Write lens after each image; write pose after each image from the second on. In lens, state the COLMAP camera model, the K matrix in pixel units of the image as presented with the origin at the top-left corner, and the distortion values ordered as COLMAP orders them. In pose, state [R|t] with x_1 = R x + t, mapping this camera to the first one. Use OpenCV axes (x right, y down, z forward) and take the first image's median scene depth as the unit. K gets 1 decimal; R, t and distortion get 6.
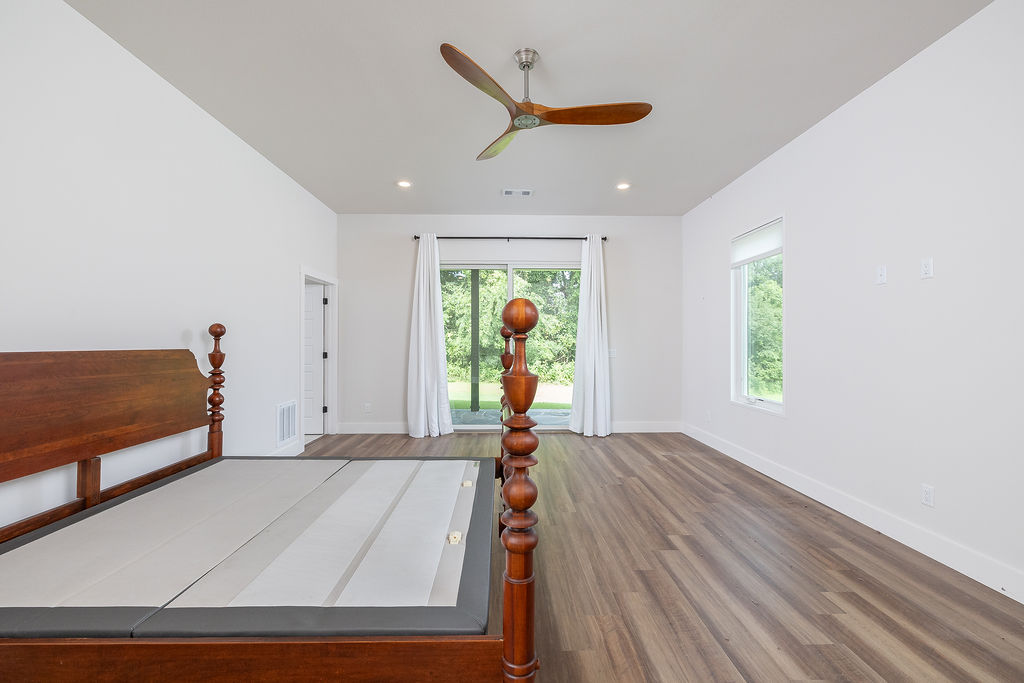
lens RADIAL K [[435.5, 0, 492.5], [0, 435.5, 340.4], [0, 0, 1]] dist [0.011350, -0.002078]
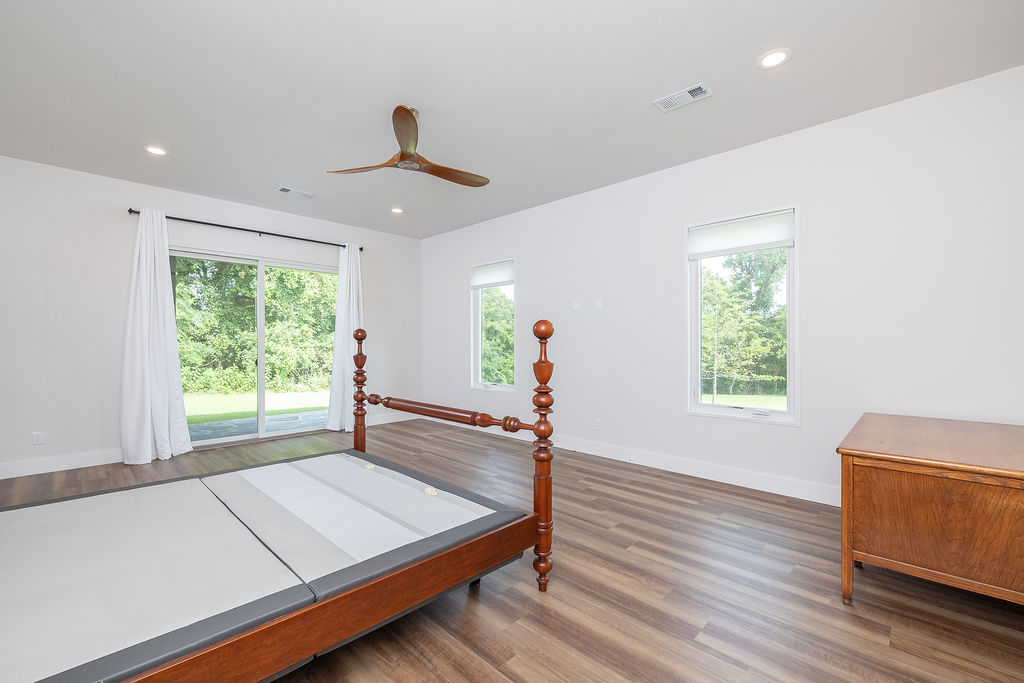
lens RADIAL K [[435.5, 0, 499.1], [0, 435.5, 346.1], [0, 0, 1]] dist [0.011350, -0.002078]
pose [[0.727966, -0.005042, 0.685594, -0.380804], [-0.001749, 0.999956, 0.009210, -0.002406], [-0.685611, -0.007904, 0.727926, -0.049185]]
